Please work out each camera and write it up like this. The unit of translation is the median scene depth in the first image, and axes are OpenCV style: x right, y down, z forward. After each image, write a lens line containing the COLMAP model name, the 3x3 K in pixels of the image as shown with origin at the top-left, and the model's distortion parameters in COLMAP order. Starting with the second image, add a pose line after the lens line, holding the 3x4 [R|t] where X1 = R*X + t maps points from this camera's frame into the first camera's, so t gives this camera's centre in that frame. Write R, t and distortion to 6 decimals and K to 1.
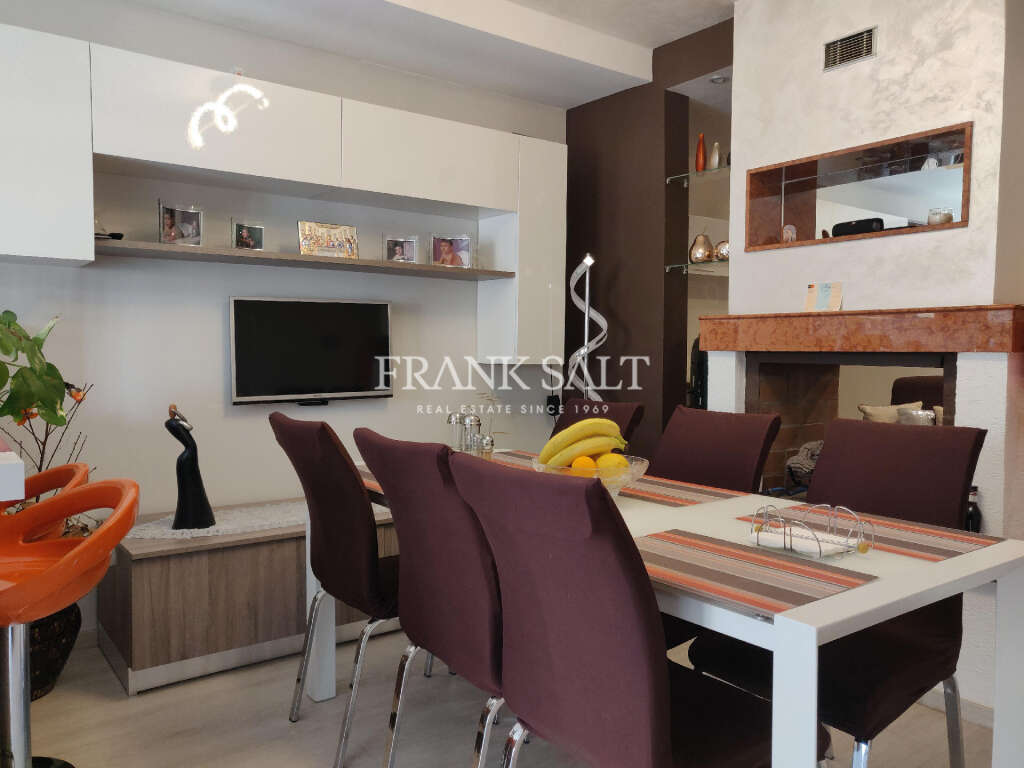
lens RADIAL K [[790.4, 0, 512.0], [0, 790.4, 384.0], [0, 0, 1]] dist [0.127147, -0.001463]
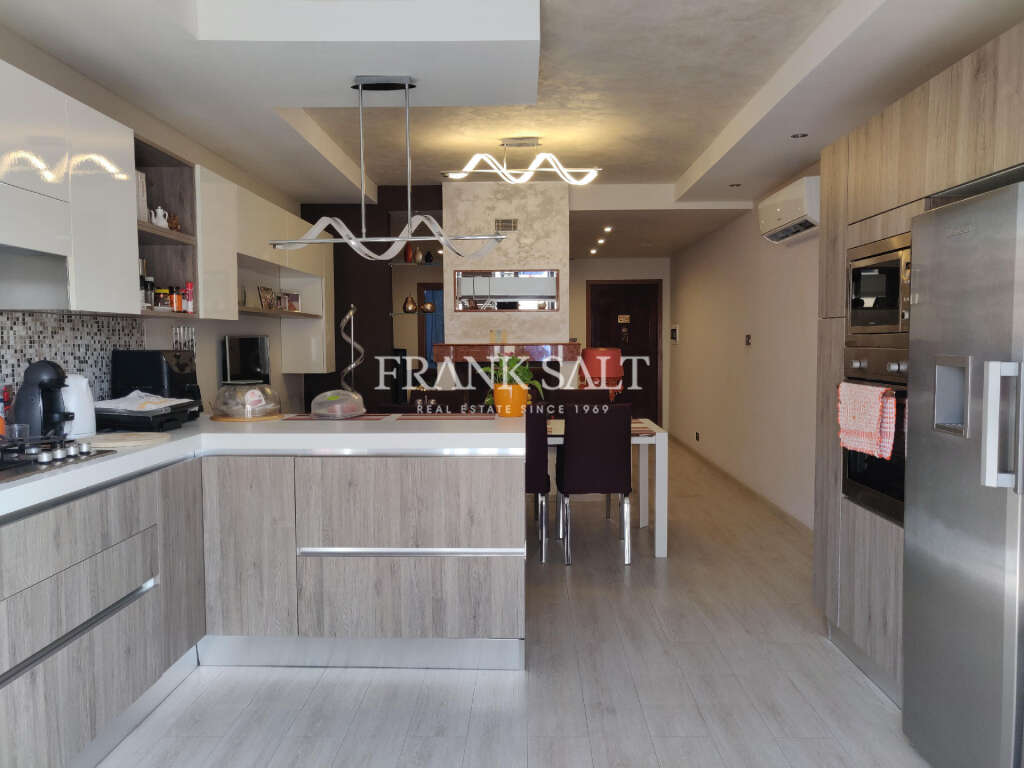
lens RADIAL K [[790.4, 0, 512.0], [0, 790.4, 384.0], [0, 0, 1]] dist [0.127147, -0.001463]
pose [[0.614187, -0.044933, 0.787881, -1.253741], [0.049218, 0.998615, 0.018583, -0.031041], [-0.787624, 0.027365, 0.615548, -0.278750]]
